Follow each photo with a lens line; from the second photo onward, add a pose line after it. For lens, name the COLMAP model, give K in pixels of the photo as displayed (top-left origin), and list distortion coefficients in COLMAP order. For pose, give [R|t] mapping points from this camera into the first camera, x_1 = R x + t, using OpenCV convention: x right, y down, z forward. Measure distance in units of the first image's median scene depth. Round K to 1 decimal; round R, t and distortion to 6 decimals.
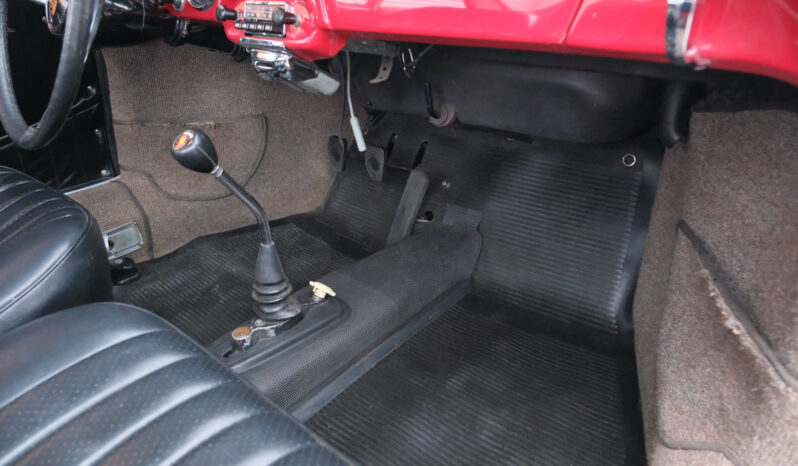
lens RADIAL K [[553.9, 0, 397.2], [0, 553.9, 226.6], [0, 0, 1]] dist [-0.005935, -0.000516]
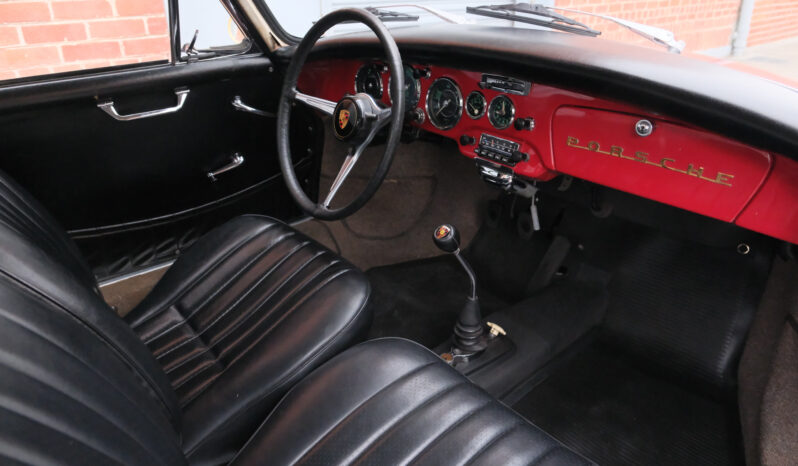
lens RADIAL K [[551.4, 0, 399.0], [0, 551.4, 233.0], [0, 0, 1]] dist [-0.004411, -0.000904]
pose [[0.990277, 0.085321, -0.109873, -0.292248], [-0.084697, 0.996353, 0.010349, -0.136411], [0.110355, -0.000942, 0.993892, -0.431232]]
